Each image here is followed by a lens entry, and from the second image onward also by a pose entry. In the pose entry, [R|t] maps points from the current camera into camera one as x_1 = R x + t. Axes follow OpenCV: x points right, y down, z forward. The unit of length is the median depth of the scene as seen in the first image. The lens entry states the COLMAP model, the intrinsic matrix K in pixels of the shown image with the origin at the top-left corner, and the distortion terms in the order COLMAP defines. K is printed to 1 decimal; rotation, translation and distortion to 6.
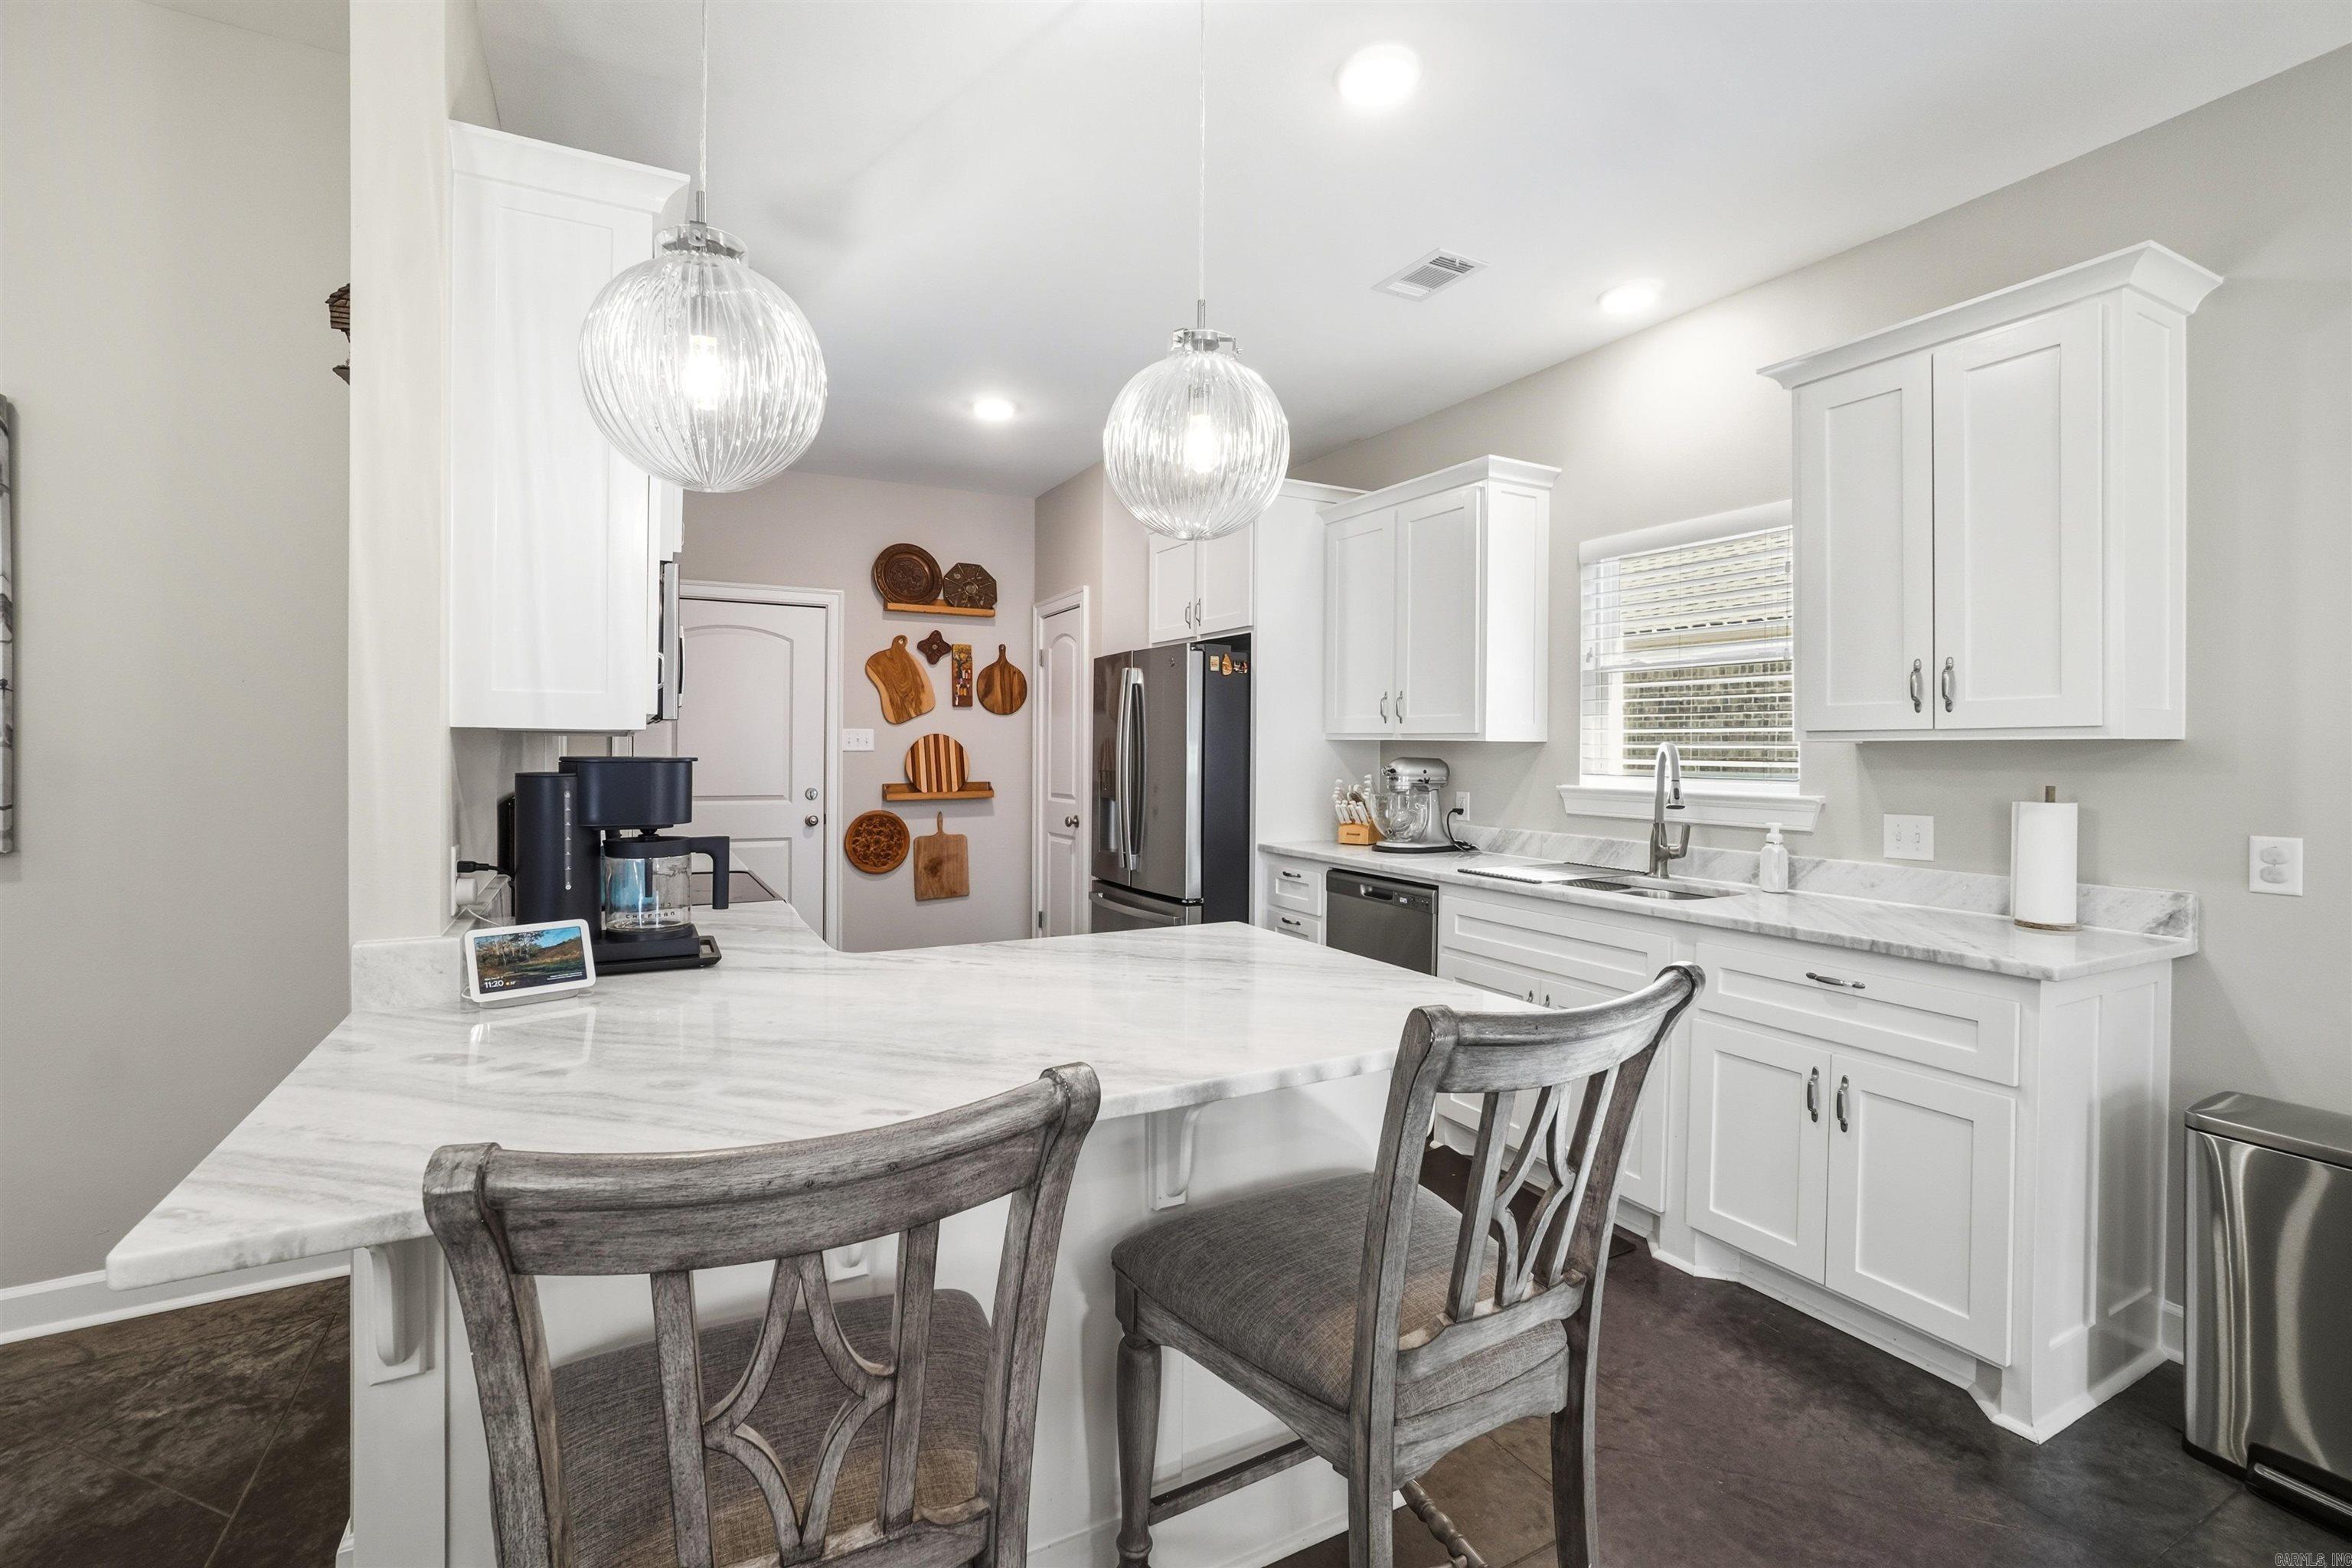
lens RADIAL K [[1026.9, 0, 1164.4], [0, 1026.9, 764.2], [0, 0, 1]] dist [-0.007246, 0.002723]
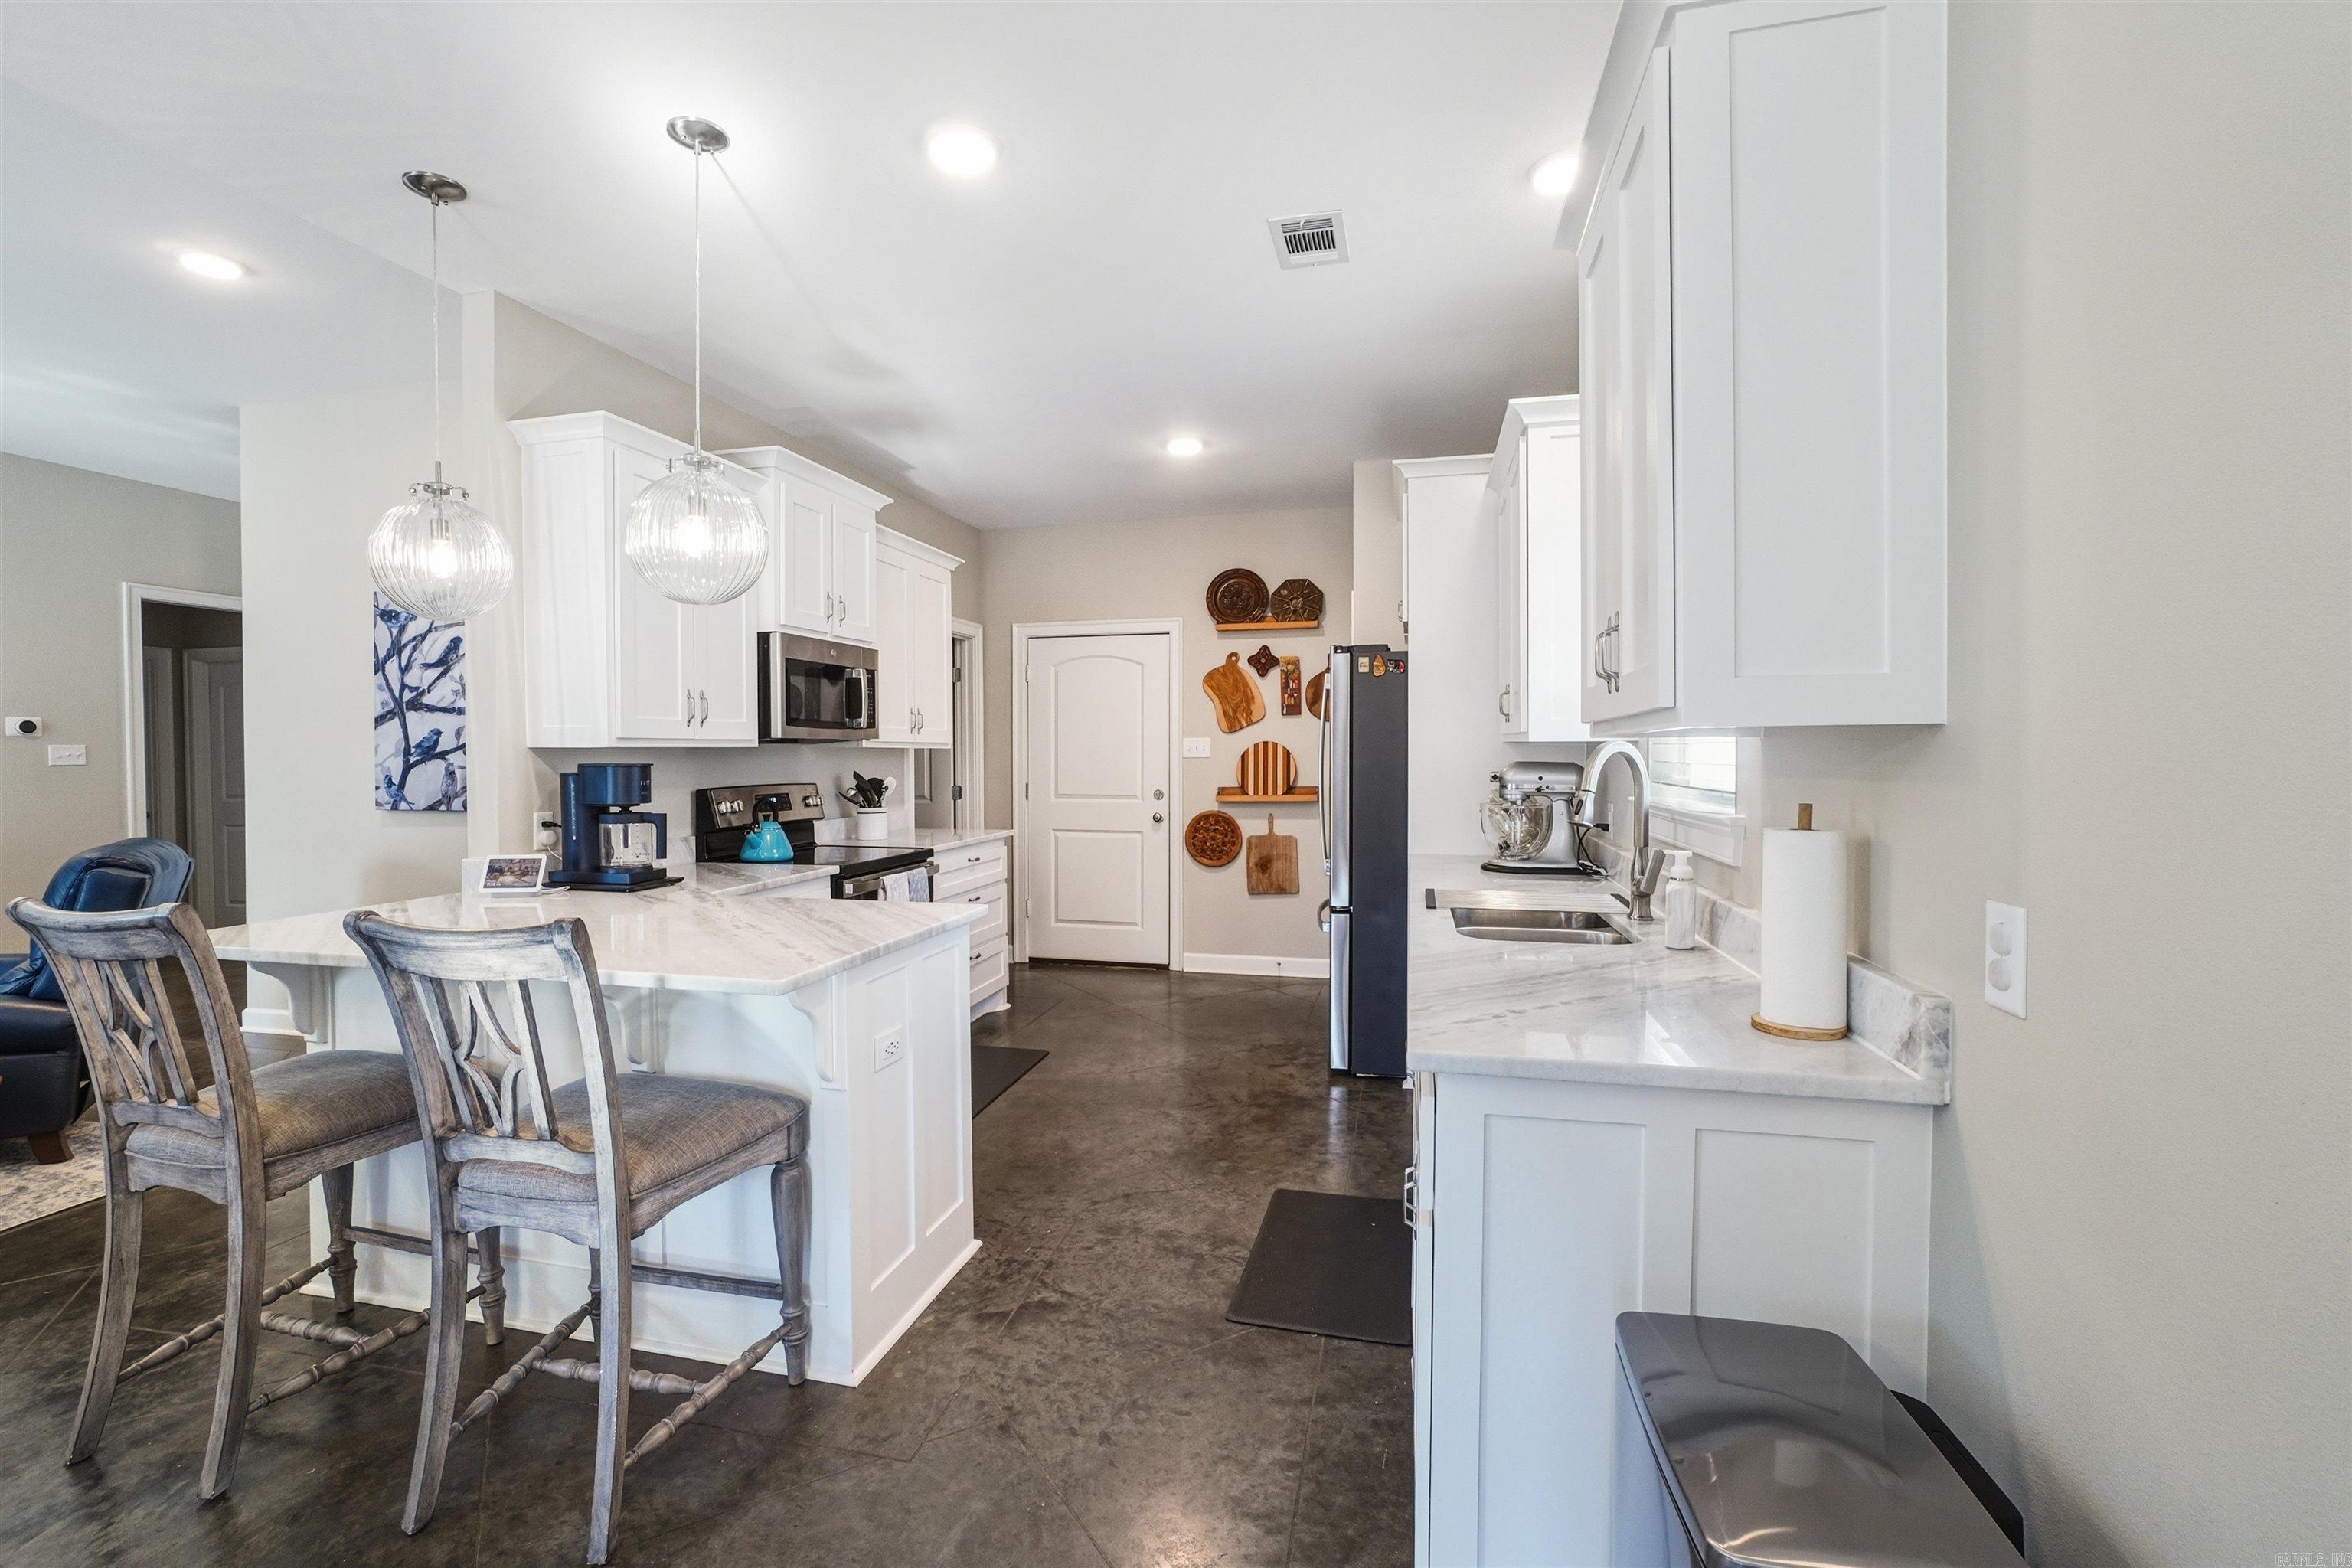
lens RADIAL K [[1026.9, 0, 1130.7], [0, 1026.9, 778.6], [0, 0, 1]] dist [-0.007246, 0.002723]
pose [[0.741470, 0.007324, -0.670946, 0.401508], [-0.001757, 0.999958, 0.008973, 0.000325], [0.670984, -0.005475, 0.741452, 0.106117]]
